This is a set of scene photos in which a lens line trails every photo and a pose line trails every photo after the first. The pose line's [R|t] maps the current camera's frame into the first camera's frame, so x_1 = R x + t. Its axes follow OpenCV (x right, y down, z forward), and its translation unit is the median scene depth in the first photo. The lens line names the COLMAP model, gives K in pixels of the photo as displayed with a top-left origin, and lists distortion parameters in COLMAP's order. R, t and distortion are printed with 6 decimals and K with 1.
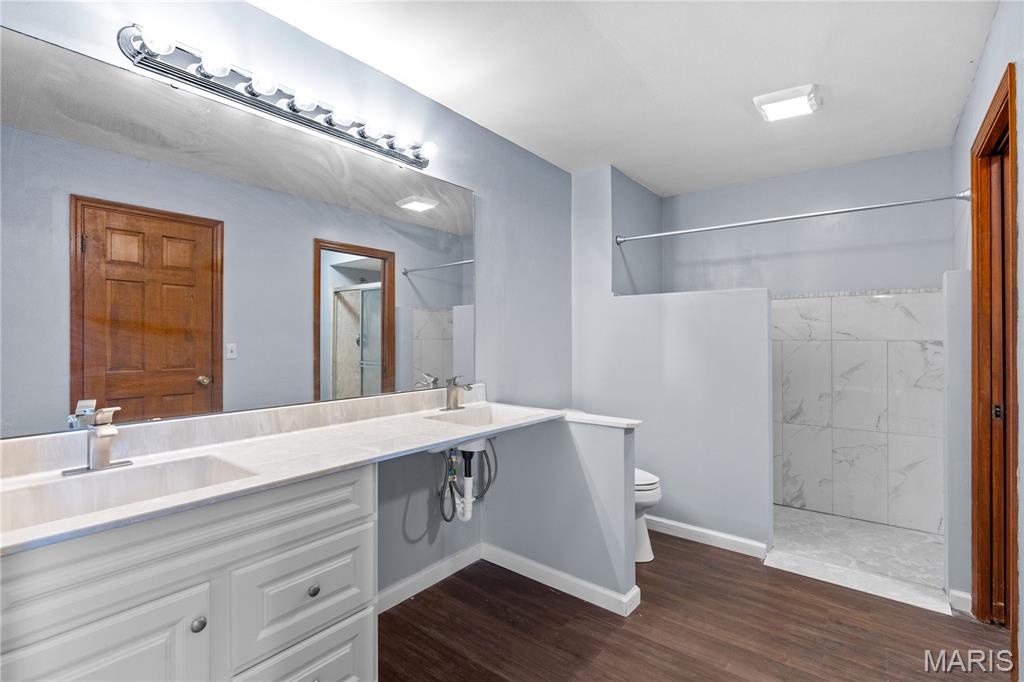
lens RADIAL K [[461.5, 0, 518.5], [0, 461.5, 335.6], [0, 0, 1]] dist [0.001878, 0.000274]
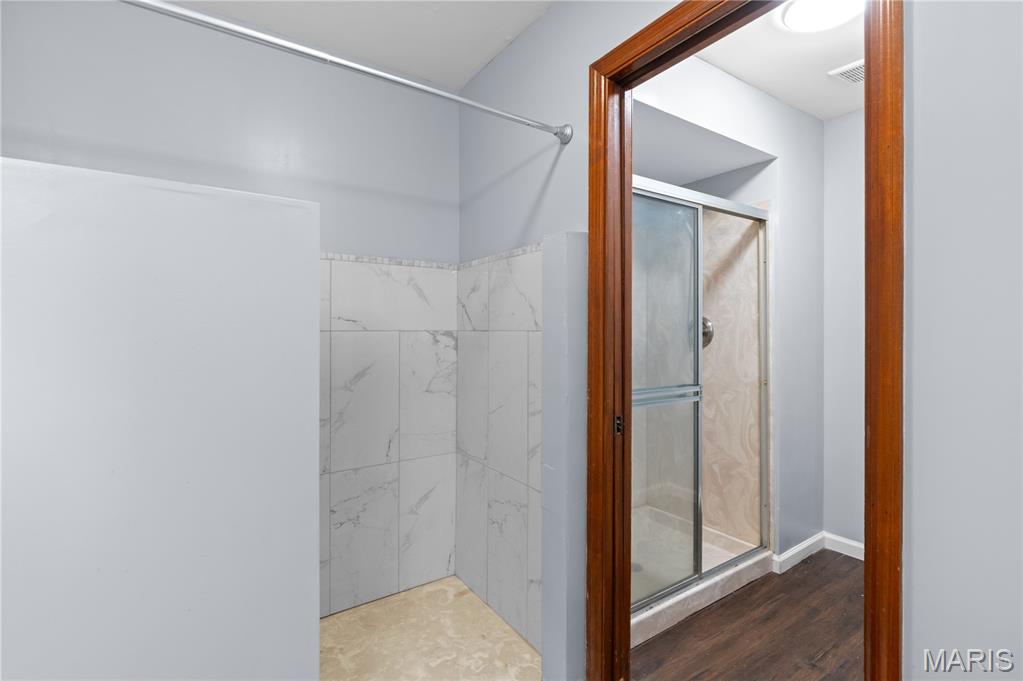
lens RADIAL K [[461.0, 0, 518.0], [0, 461.0, 335.1], [0, 0, 1]] dist [0.001878, 0.000274]
pose [[0.295644, -0.000399, 0.955298, 0.188215], [-0.013856, 0.999893, 0.004706, 0.012350], [-0.955198, -0.014628, 0.295607, 0.644422]]
